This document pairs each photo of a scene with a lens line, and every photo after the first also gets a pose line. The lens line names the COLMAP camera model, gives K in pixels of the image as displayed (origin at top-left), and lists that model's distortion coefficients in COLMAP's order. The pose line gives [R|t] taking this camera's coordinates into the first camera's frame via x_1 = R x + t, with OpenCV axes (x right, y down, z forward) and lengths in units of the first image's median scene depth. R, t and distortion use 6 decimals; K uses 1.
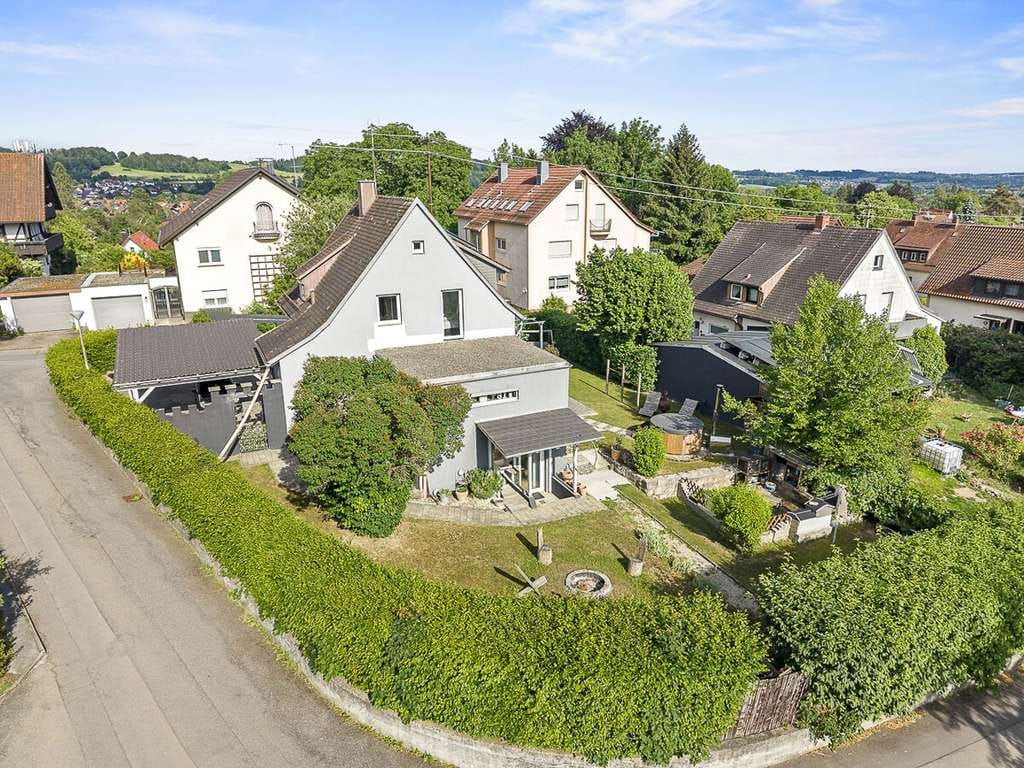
lens RADIAL K [[682.3, 0, 513.4], [0, 682.3, 376.7], [0, 0, 1]] dist [0.002100, -0.002423]
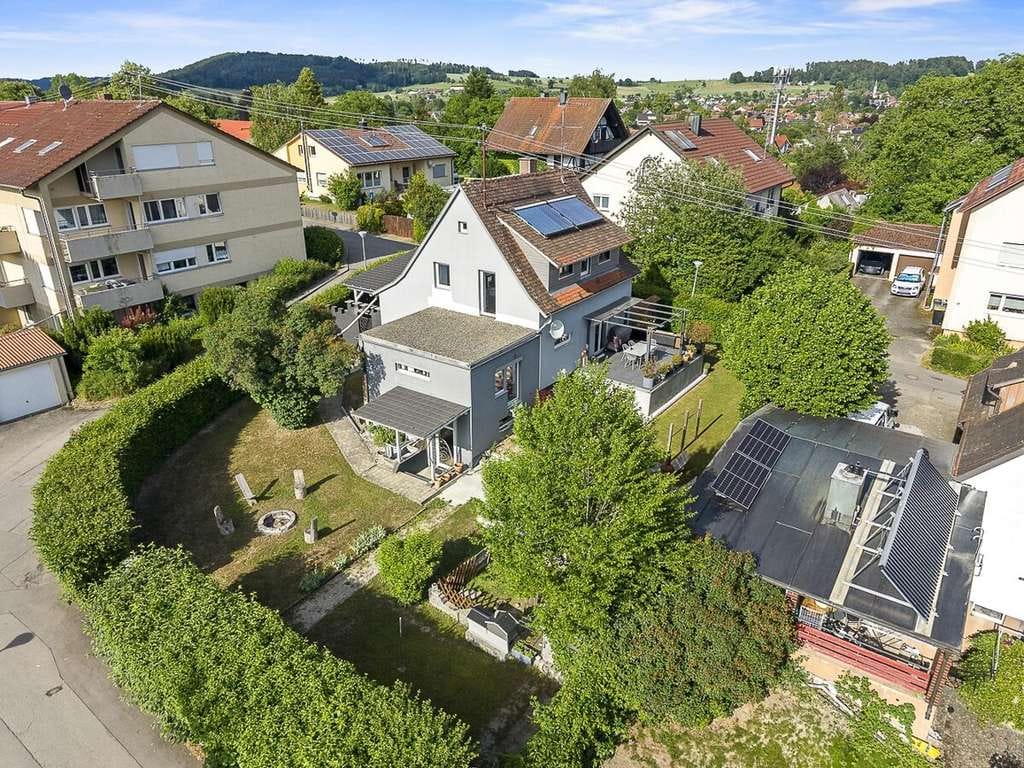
lens RADIAL K [[682.3, 0, 513.4], [0, 682.3, 376.7], [0, 0, 1]] dist [0.002100, -0.002423]
pose [[0.486506, 0.340795, -0.804469, 0.883791], [-0.244826, 0.937072, 0.248910, -0.258490], [0.838673, 0.075859, 0.539326, 0.477331]]
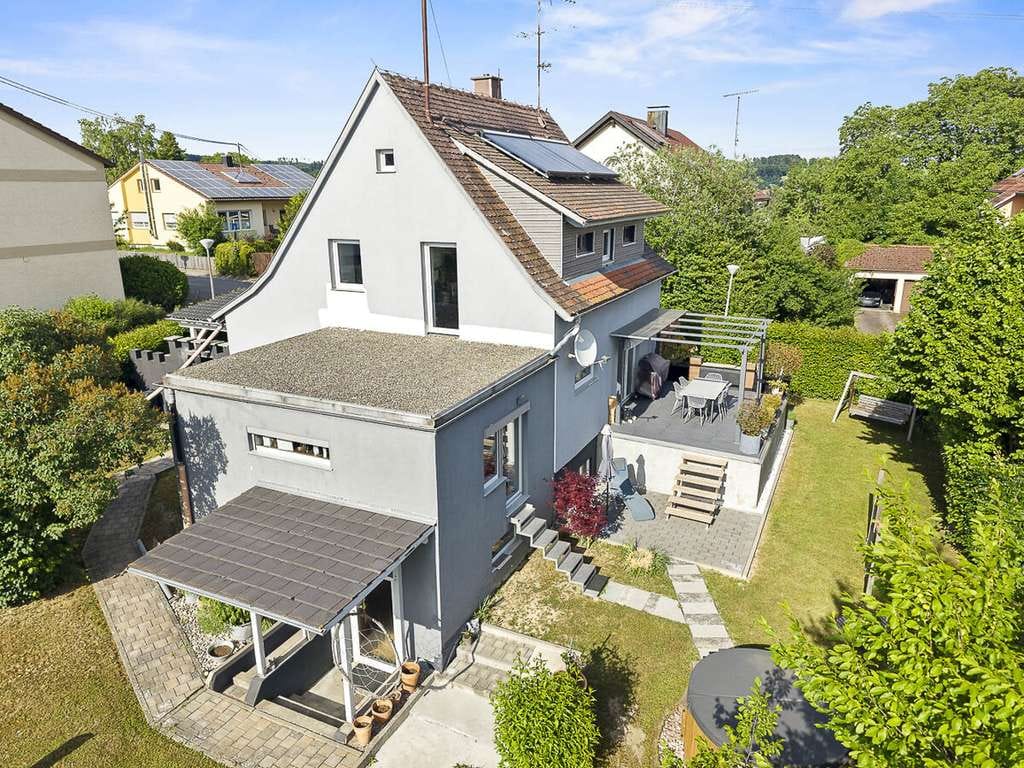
lens RADIAL K [[682.3, 0, 513.4], [0, 682.3, 376.7], [0, 0, 1]] dist [0.002100, -0.002423]
pose [[0.622590, 0.207009, -0.754671, 0.391516], [-0.212311, 0.972889, 0.091715, -0.088887], [0.753197, 0.103124, 0.649661, 0.722674]]
